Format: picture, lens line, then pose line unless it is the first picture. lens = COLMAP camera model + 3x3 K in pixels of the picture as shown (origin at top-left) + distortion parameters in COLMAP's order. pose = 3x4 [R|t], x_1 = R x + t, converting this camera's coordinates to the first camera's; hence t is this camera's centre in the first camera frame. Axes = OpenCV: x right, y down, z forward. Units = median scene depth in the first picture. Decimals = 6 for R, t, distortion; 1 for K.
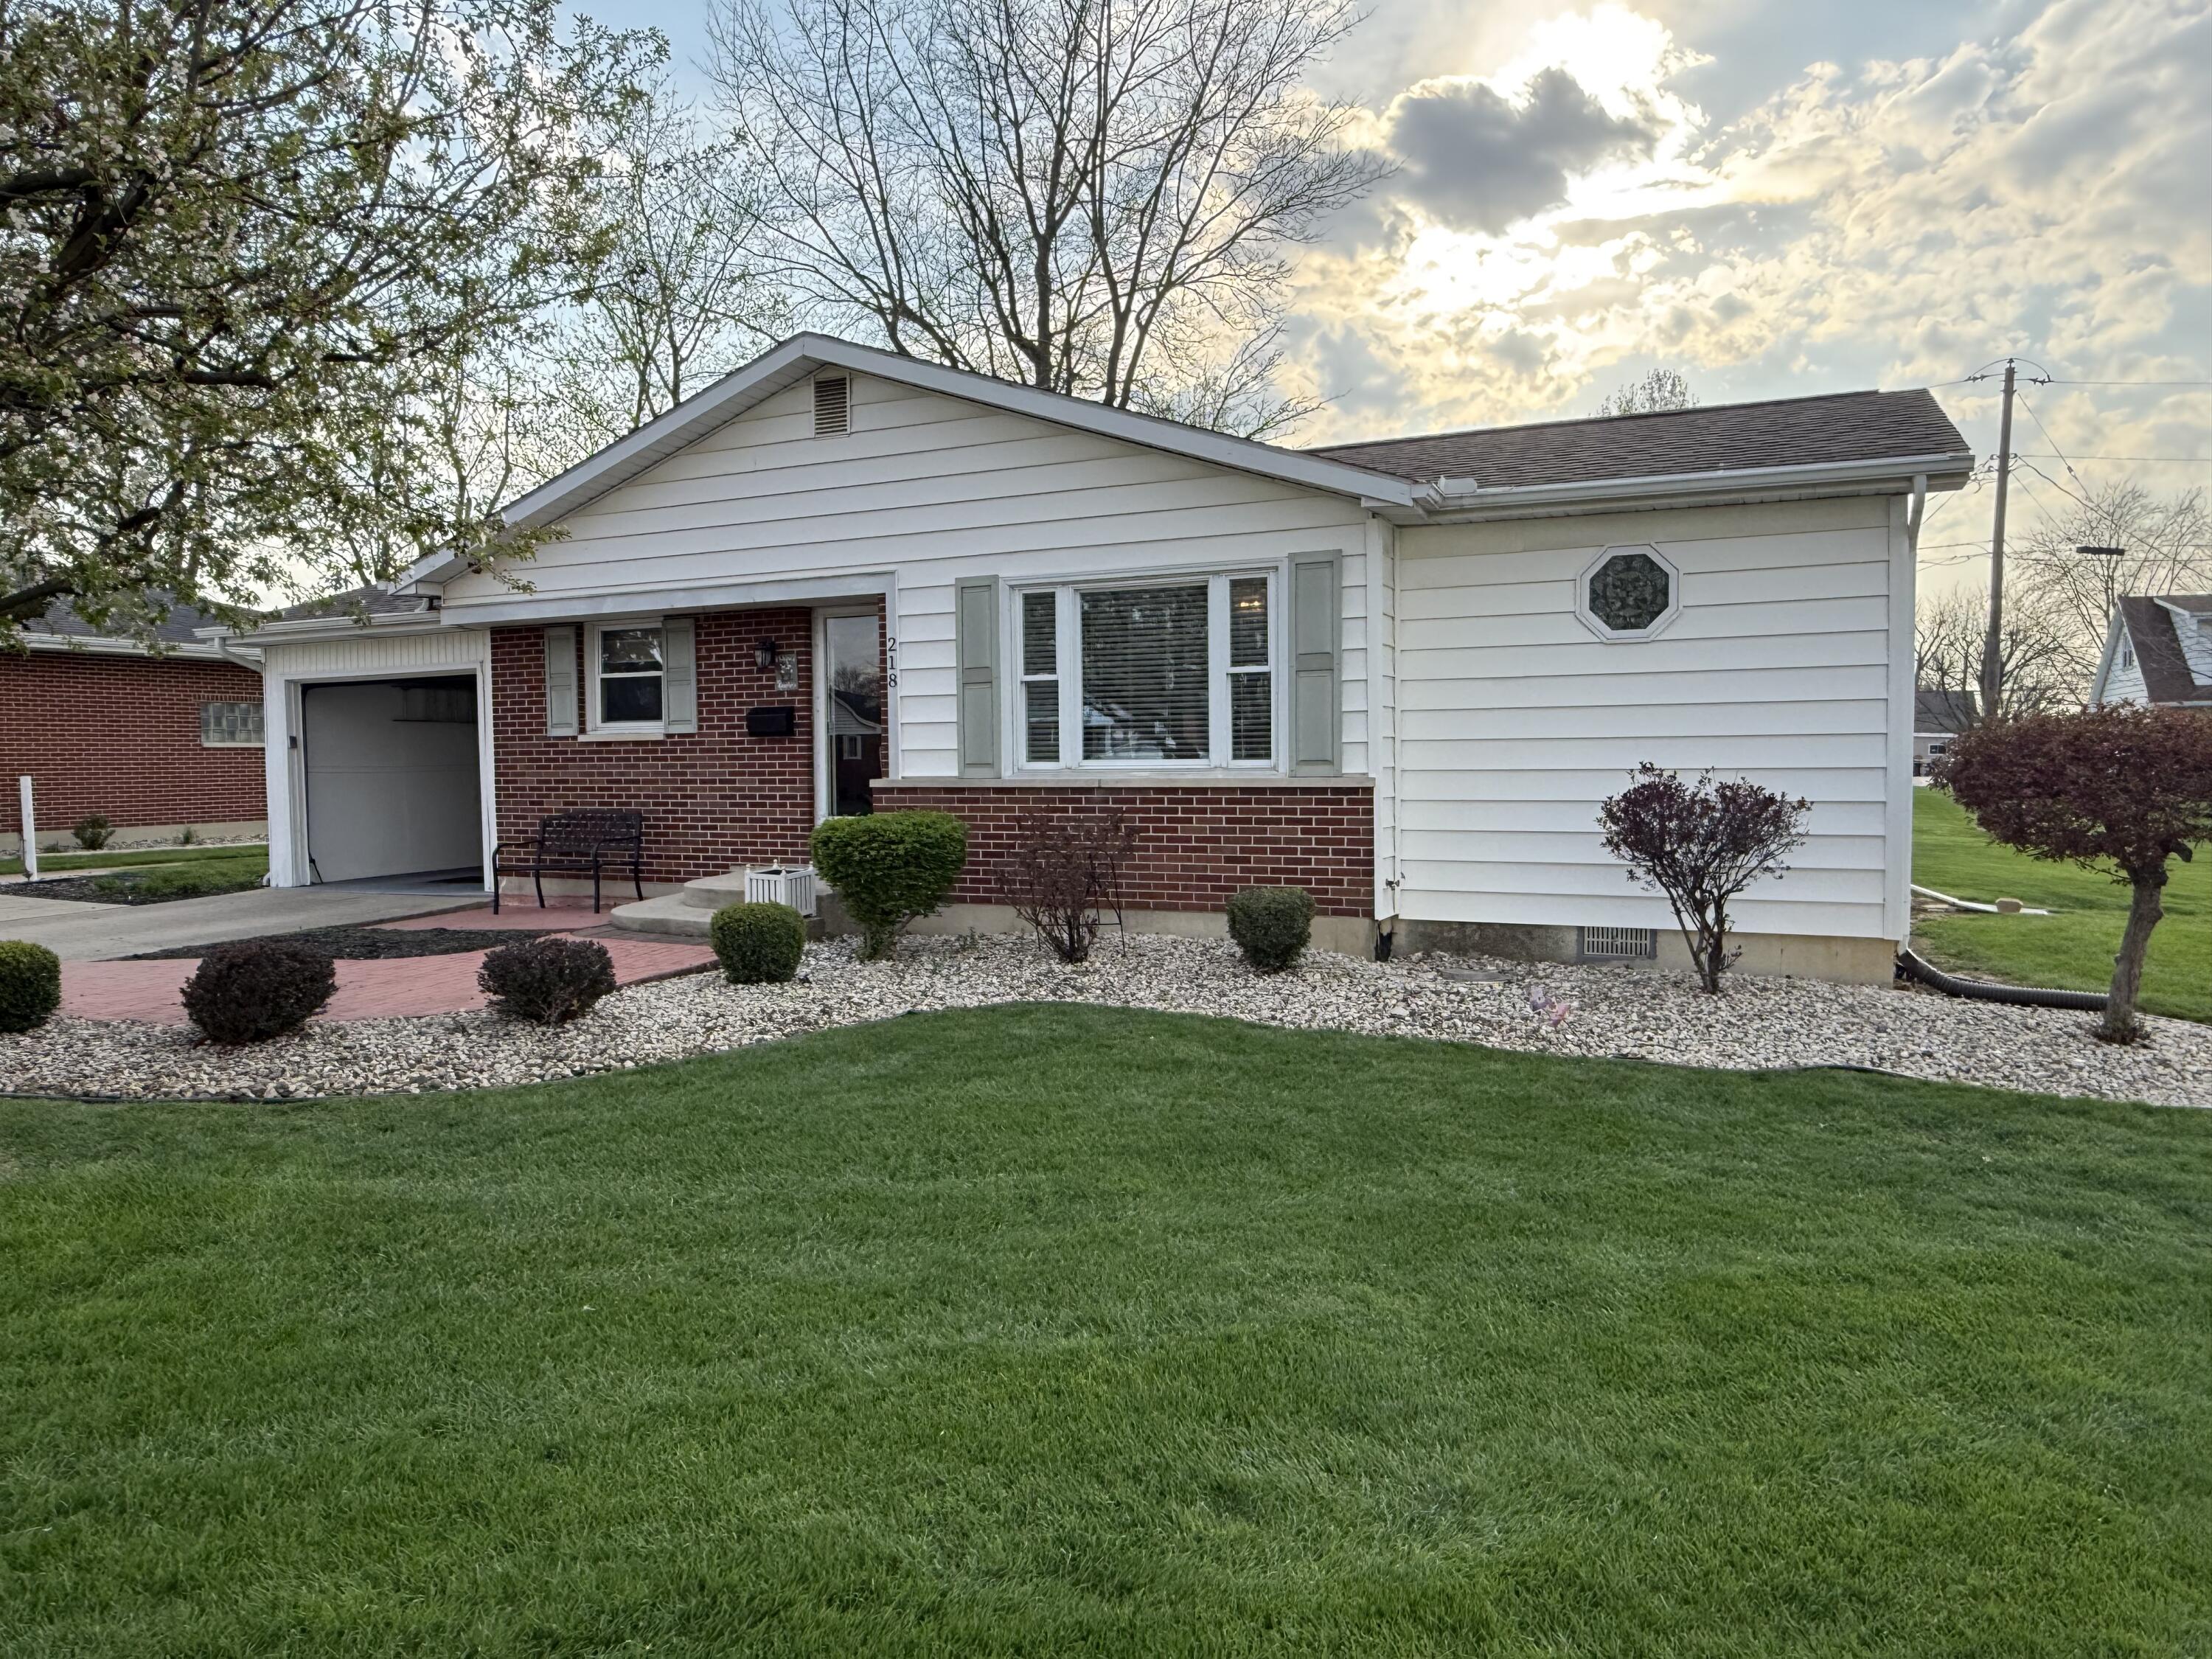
lens RADIAL K [[1417.5, 0, 1059.9], [0, 1417.5, 849.9], [0, 0, 1]] dist [-0.002144, 0.012614]
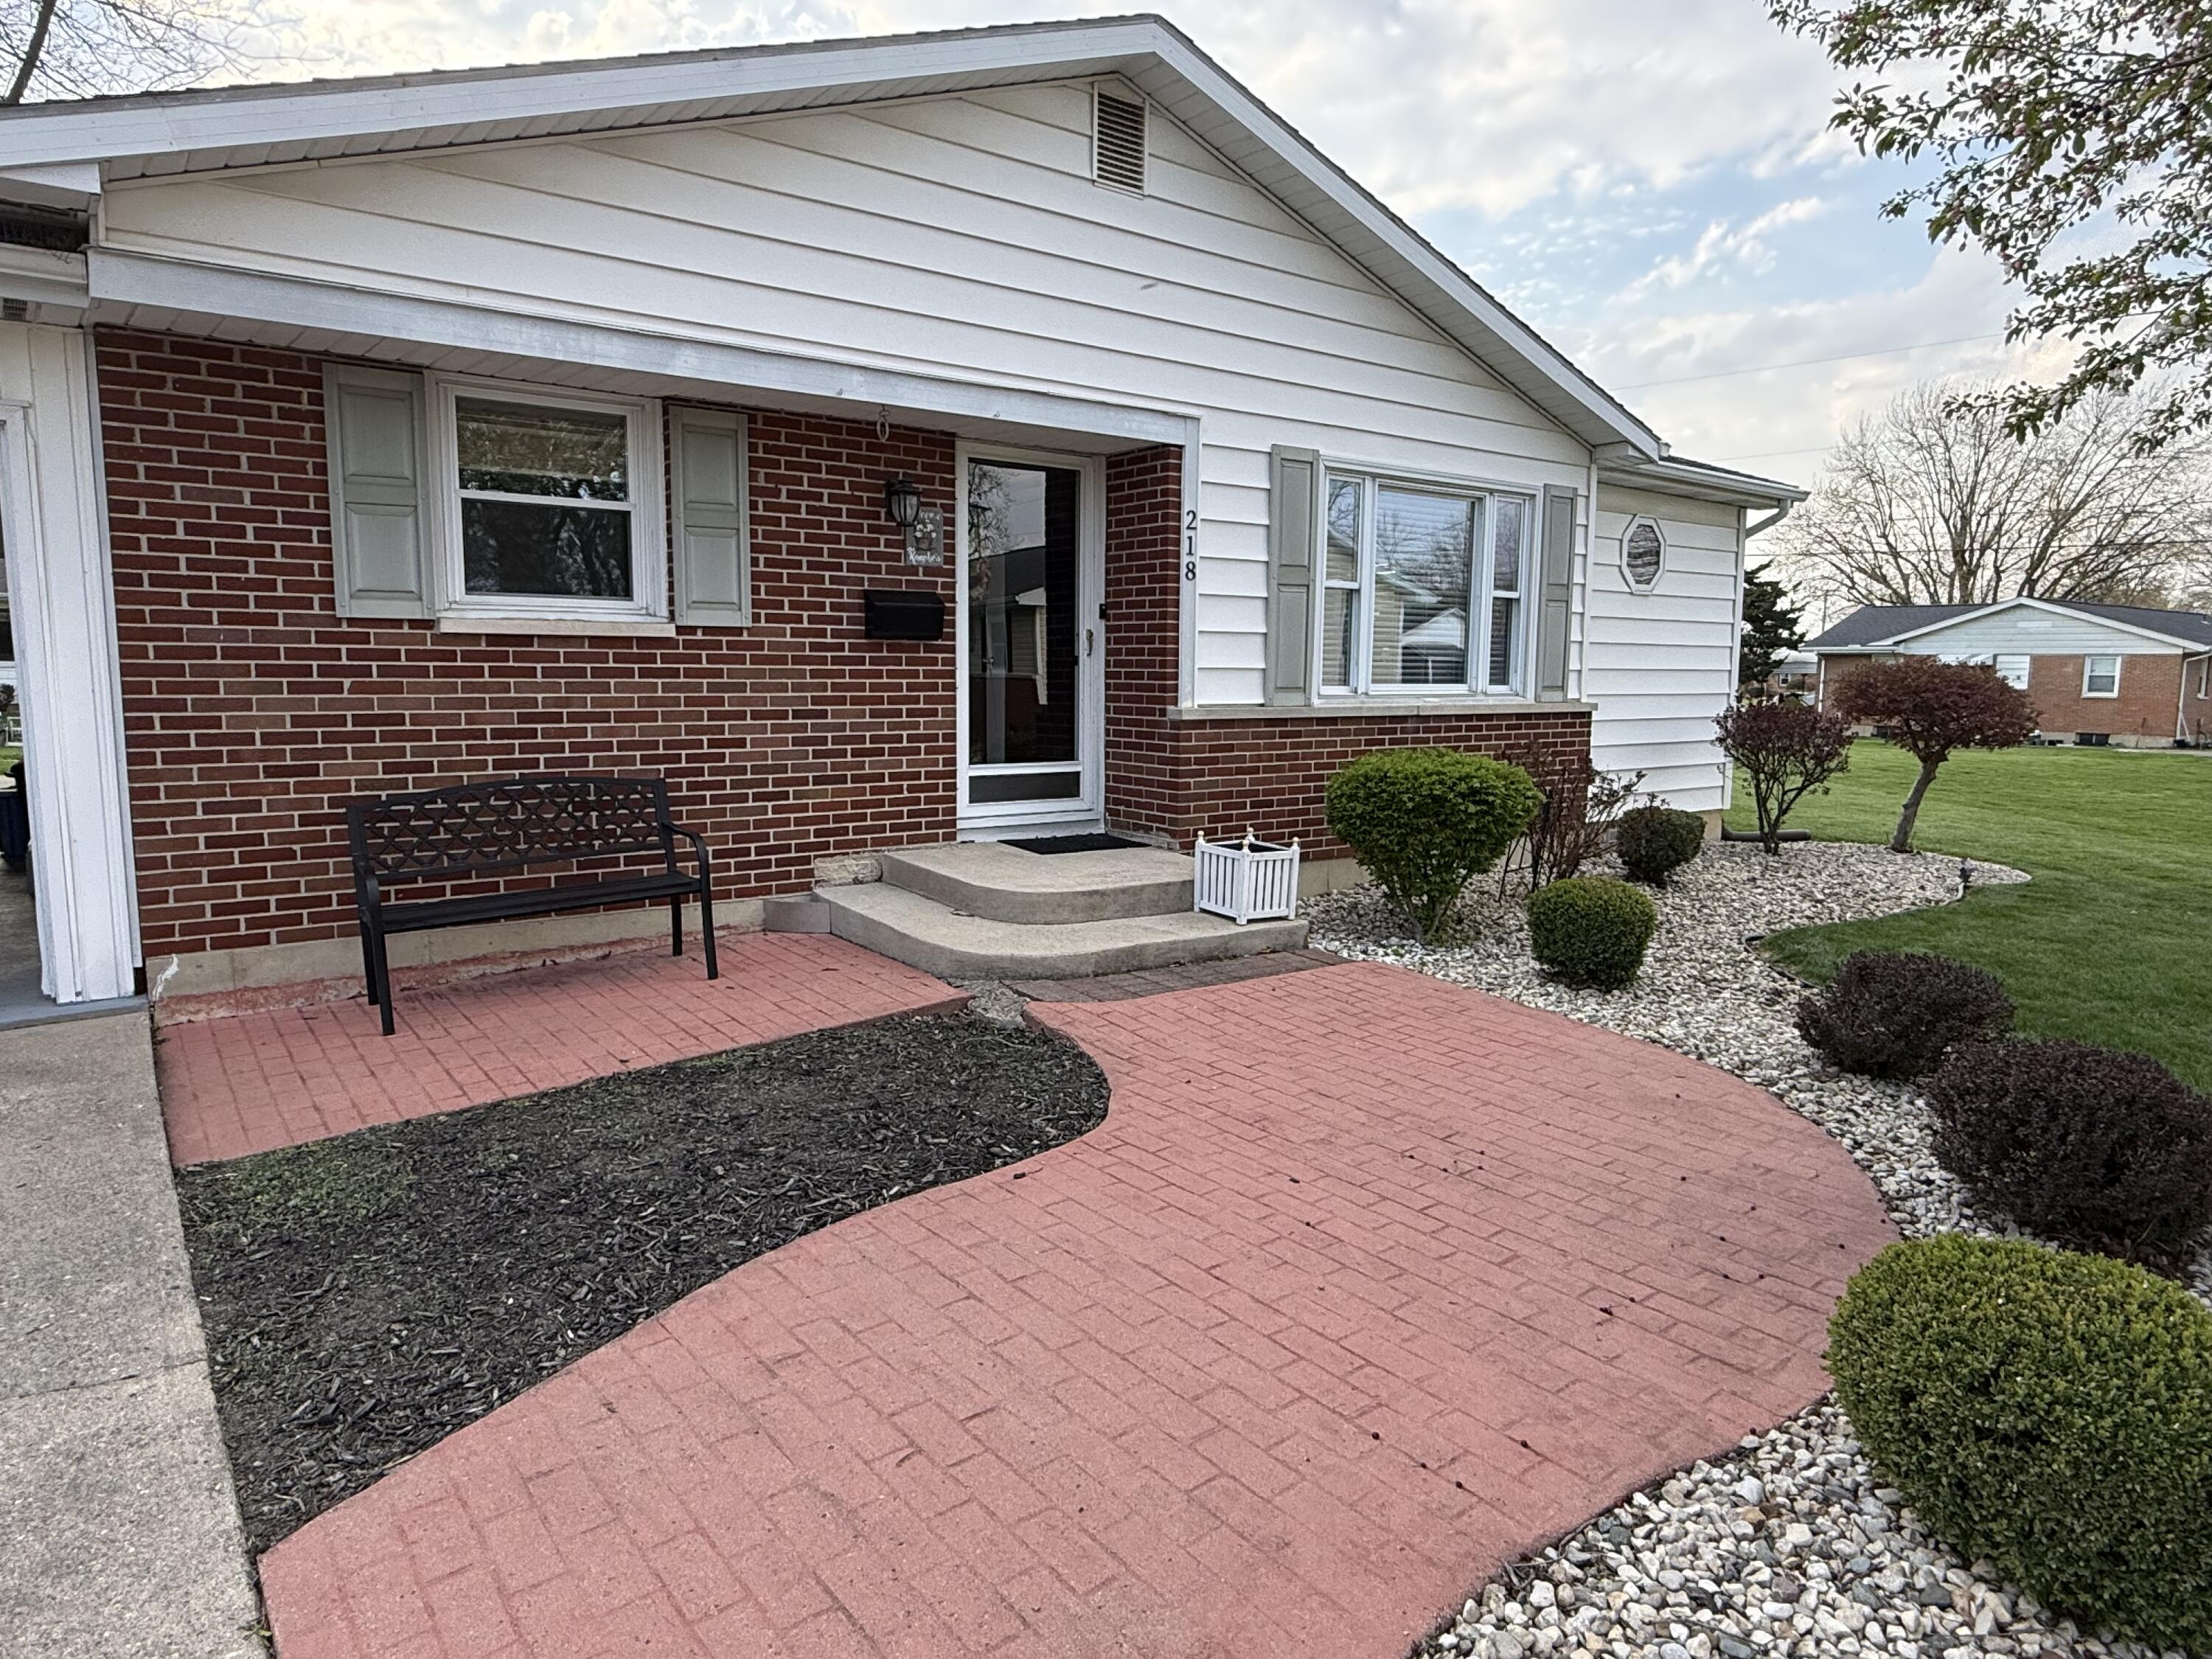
lens RADIAL K [[1354.9, 0, 1109.4], [0, 1354.9, 836.2], [0, 0, 1]] dist [-0.005381, 0.005058]
pose [[0.449238, -0.096547, 0.888180, -0.762619], [0.044182, 0.995328, 0.085847, -0.045947], [-0.892319, 0.000676, 0.451405, 0.724829]]
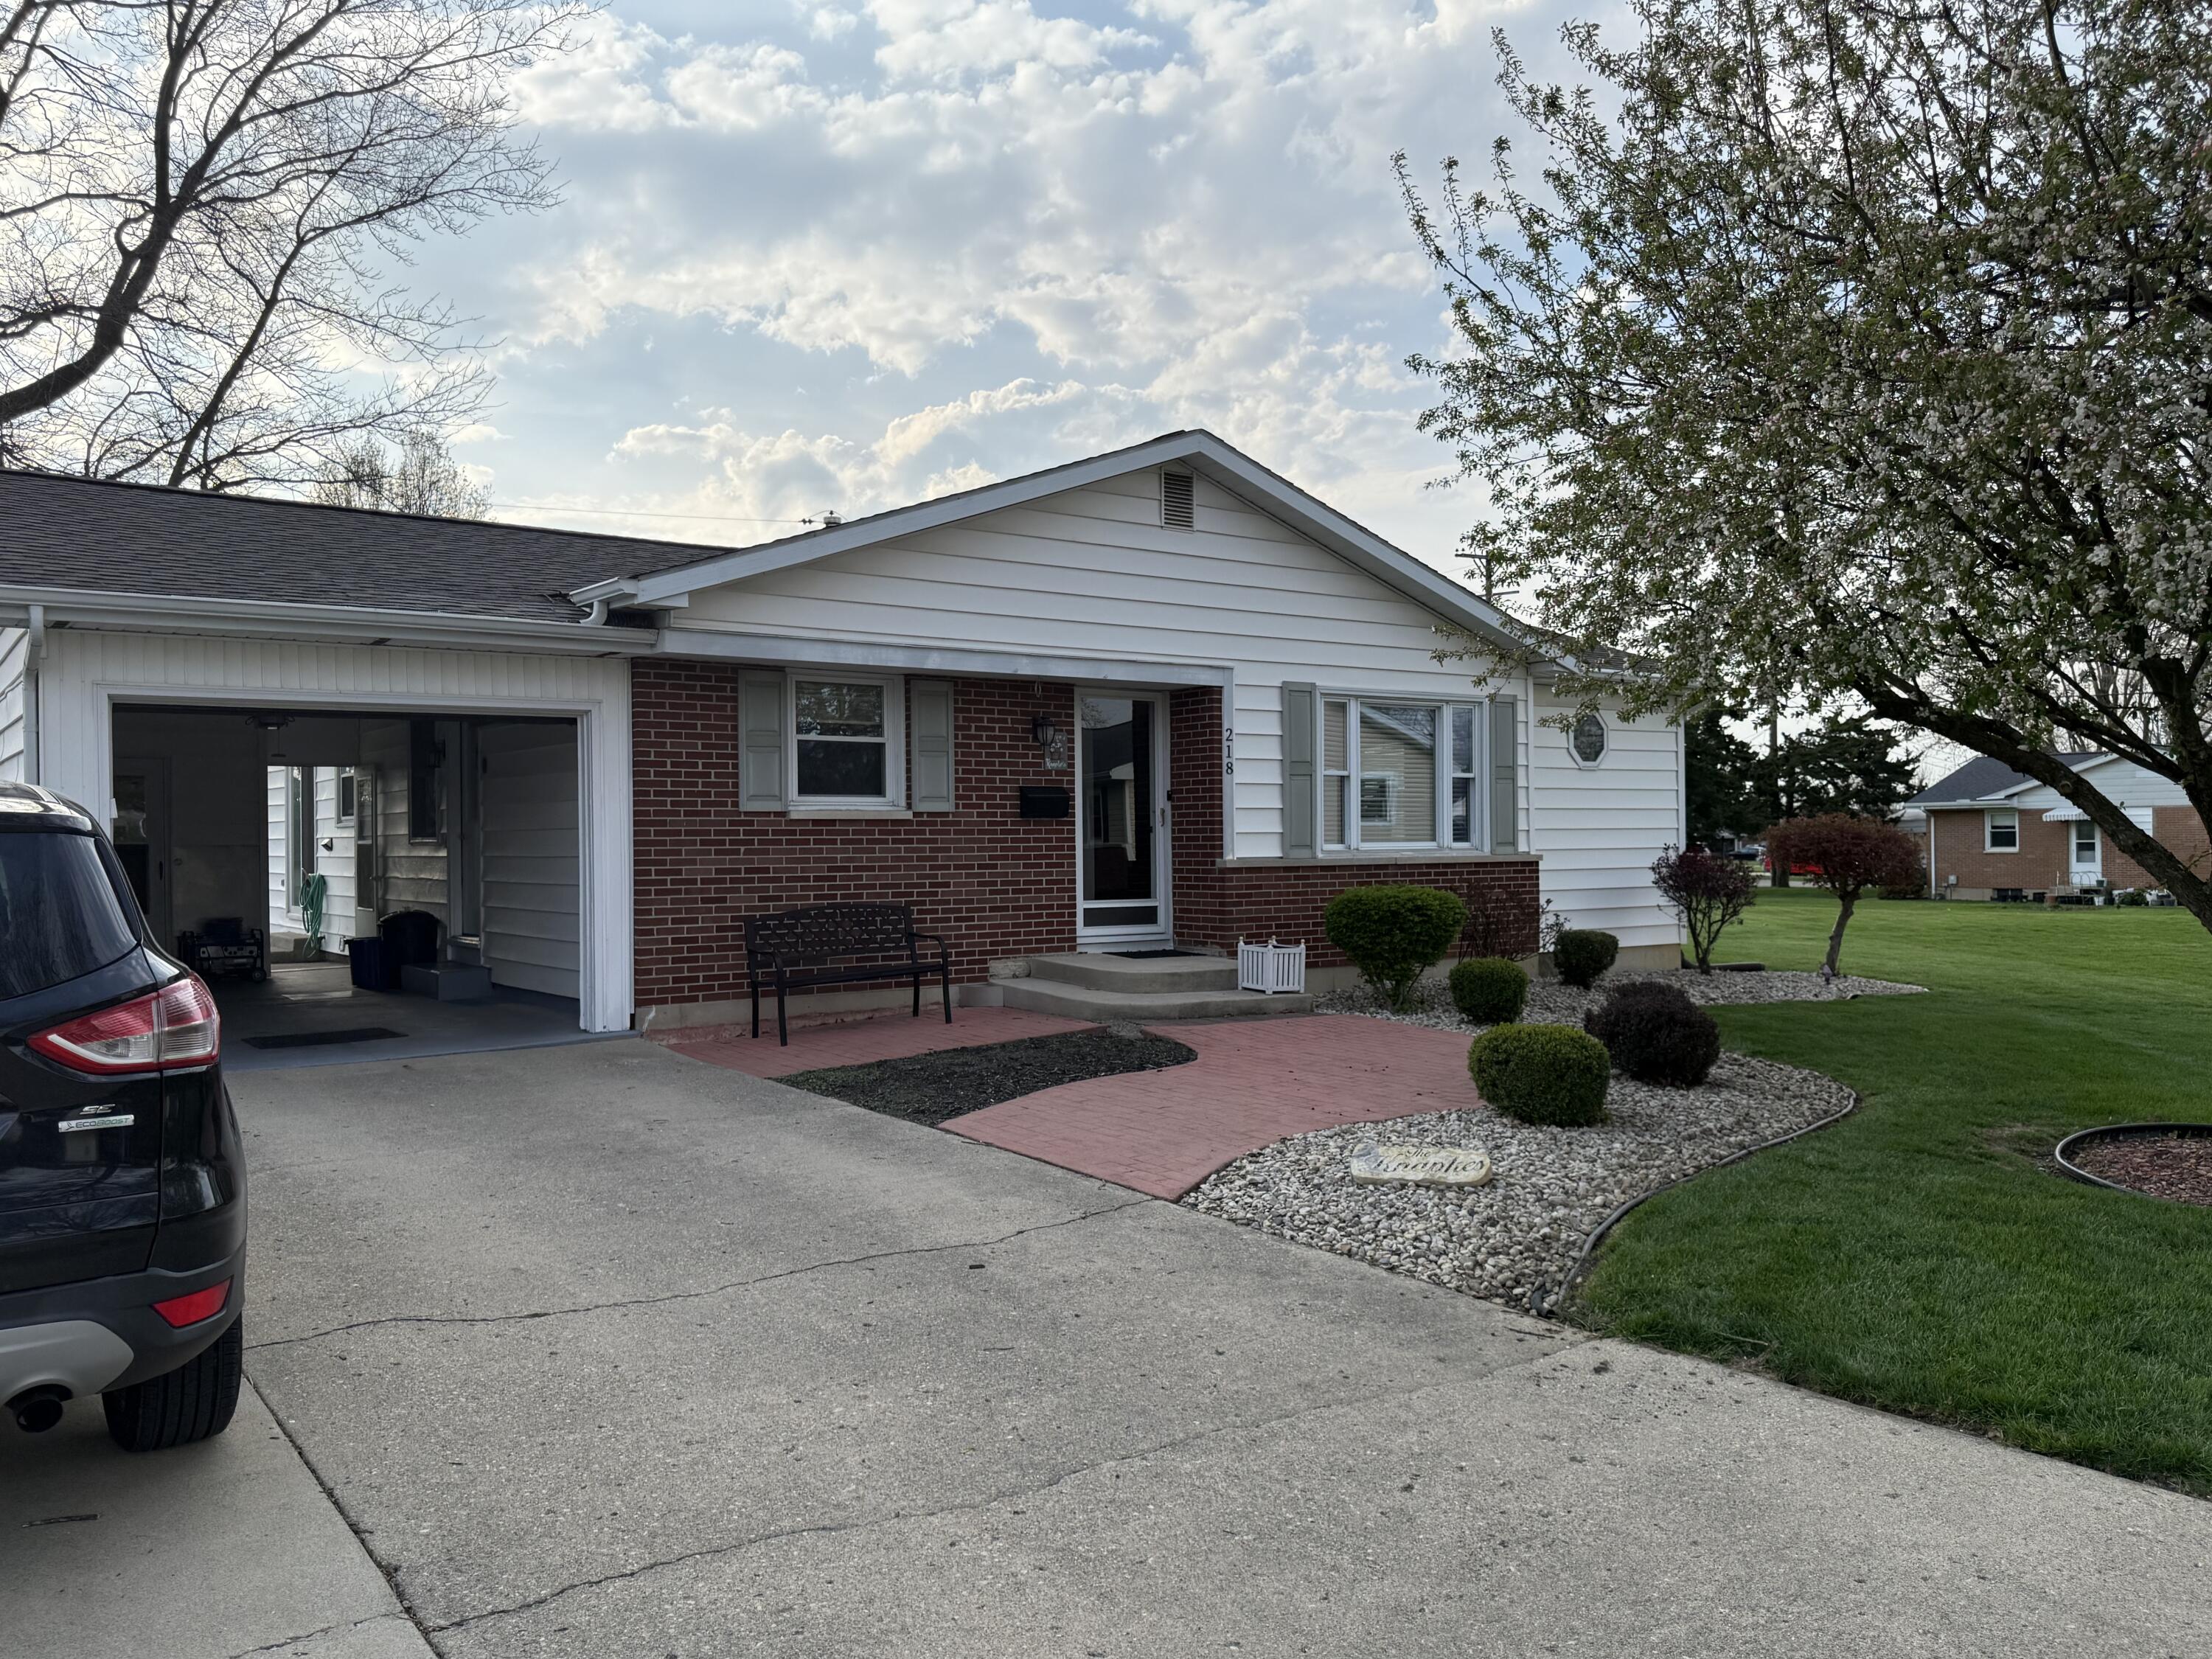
lens RADIAL K [[1683.6, 0, 1091.3], [0, 1683.6, 827.9], [0, 0, 1]] dist [0.079171, -0.089299]
pose [[0.466080, 0.012971, 0.884648, -1.296675], [0.062004, 0.996955, -0.047285, -0.020239], [-0.882567, 0.076890, 0.463856, 0.502765]]
